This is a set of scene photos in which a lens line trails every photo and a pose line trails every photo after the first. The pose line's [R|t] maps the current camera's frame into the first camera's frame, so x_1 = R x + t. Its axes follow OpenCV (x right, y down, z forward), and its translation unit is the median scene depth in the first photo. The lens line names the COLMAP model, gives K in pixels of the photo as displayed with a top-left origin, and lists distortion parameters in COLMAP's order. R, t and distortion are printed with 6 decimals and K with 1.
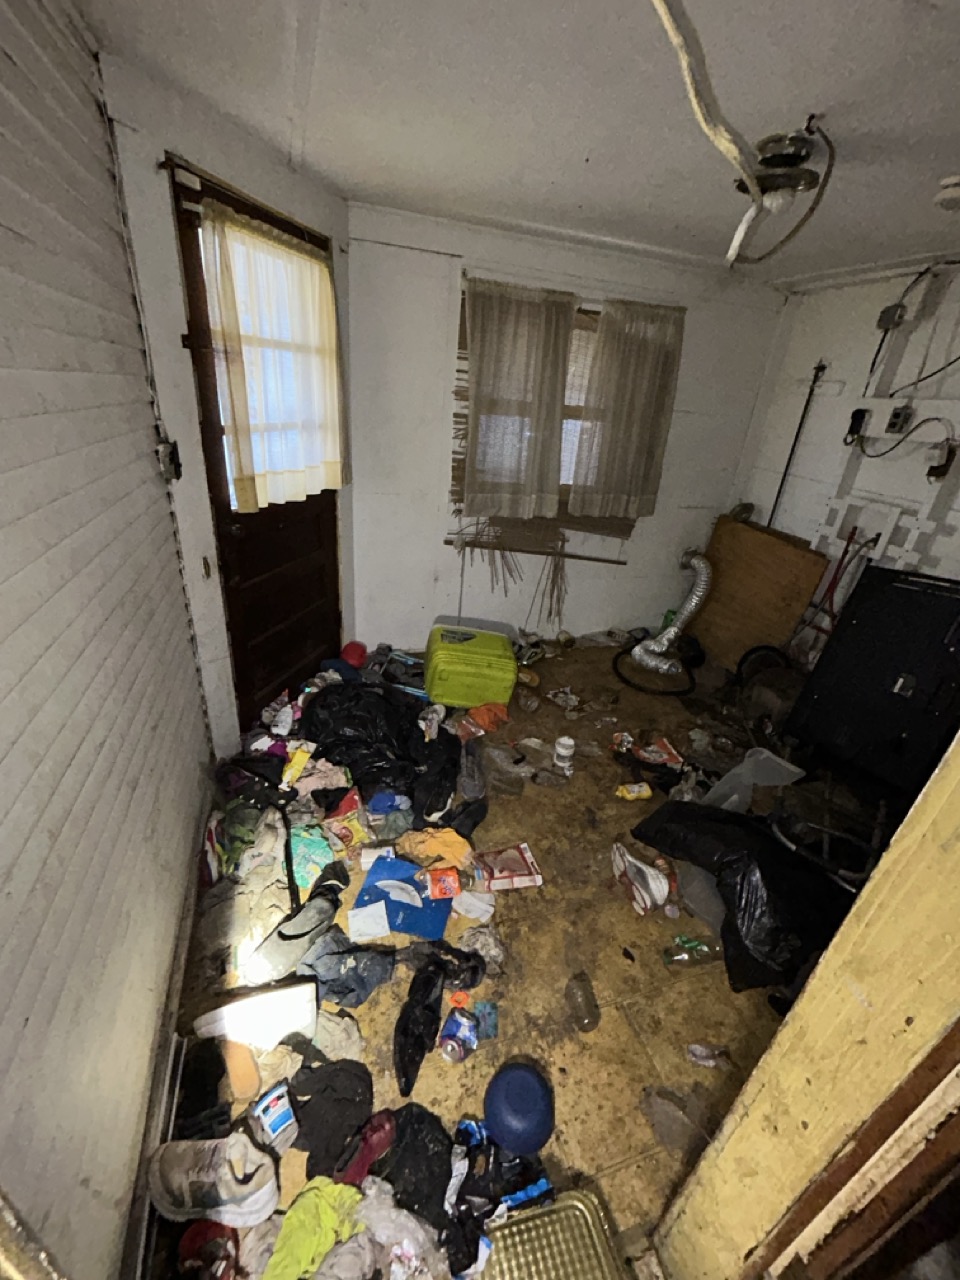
lens RADIAL K [[520.9, 0, 483.1], [0, 520.9, 638.0], [0, 0, 1]] dist [-0.005819, 0.004370]
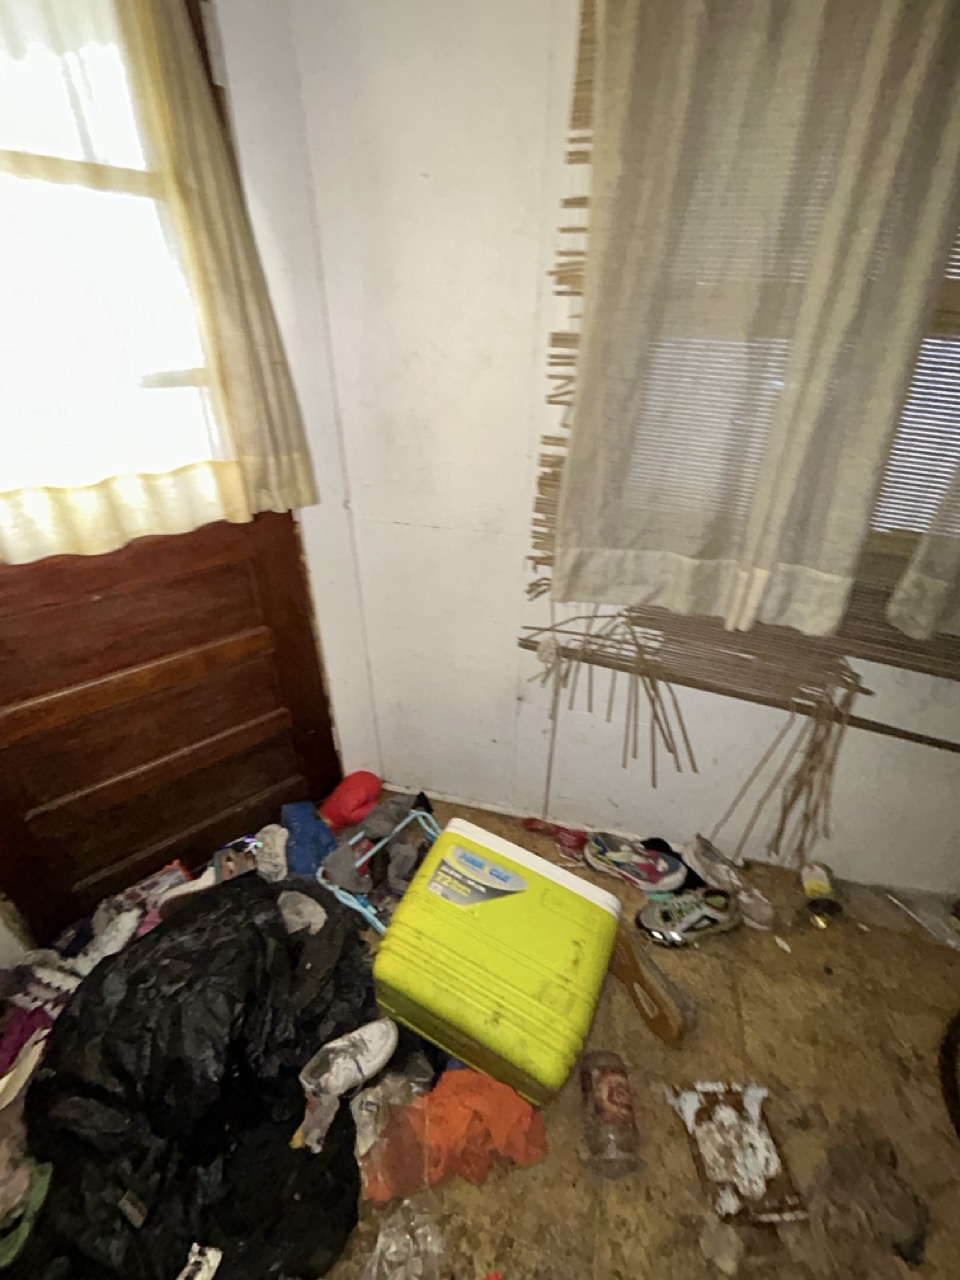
lens RADIAL K [[520.9, 0, 483.1], [0, 520.9, 638.0], [0, 0, 1]] dist [-0.005819, 0.004370]
pose [[0.833884, 0.209998, -0.510430, 0.141394], [-0.188396, 0.977546, 0.094396, -0.249924], [0.518792, 0.017448, 0.854723, 0.672975]]
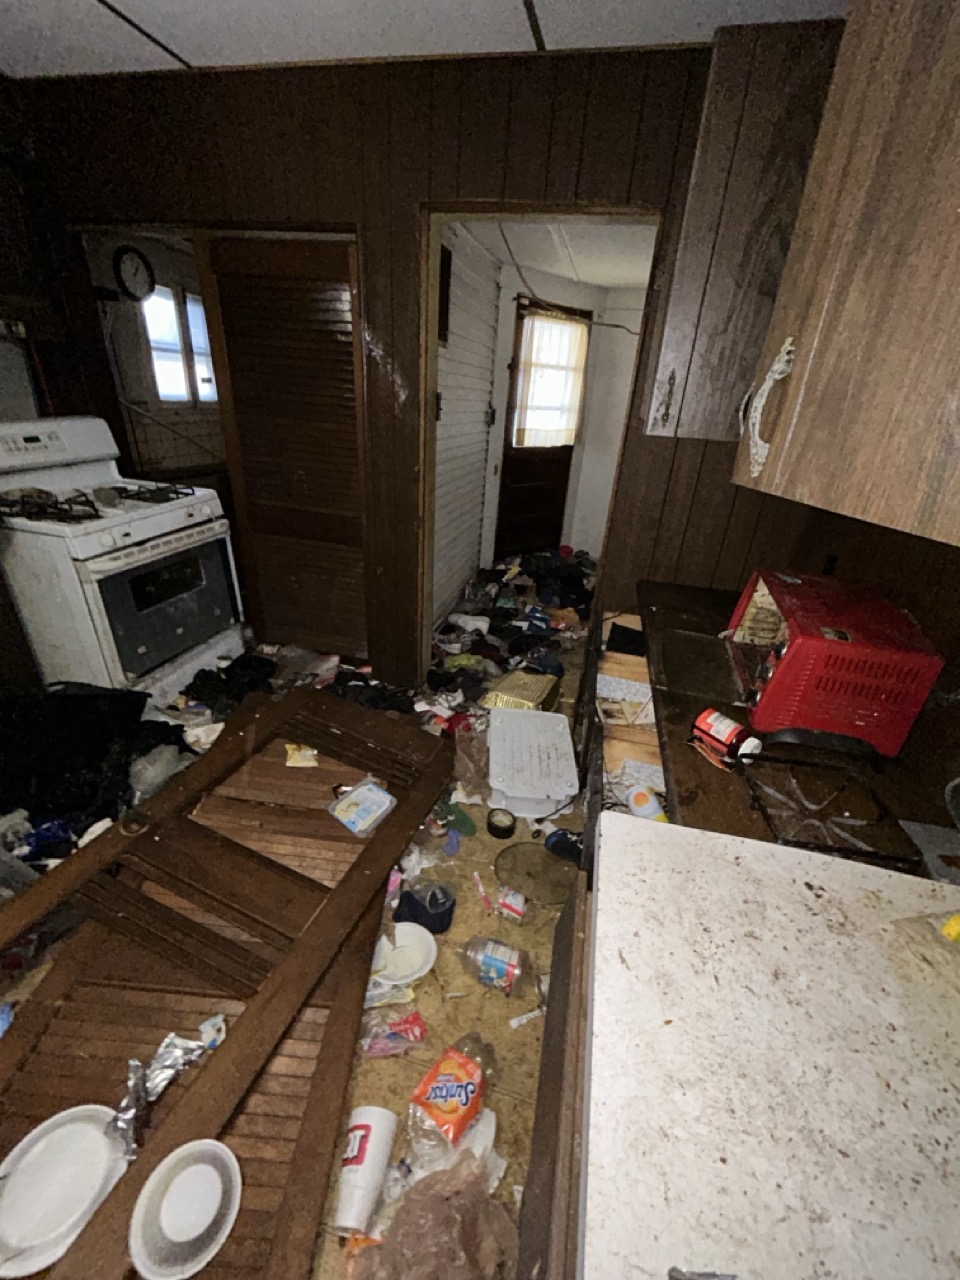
lens RADIAL K [[520.9, 0, 483.1], [0, 520.9, 638.0], [0, 0, 1]] dist [-0.005819, 0.004370]
pose [[0.840477, 0.210249, -0.499393, 0.494591], [-0.232609, 0.972405, 0.017911, 0.394689], [0.489378, 0.101110, 0.866191, -0.629149]]
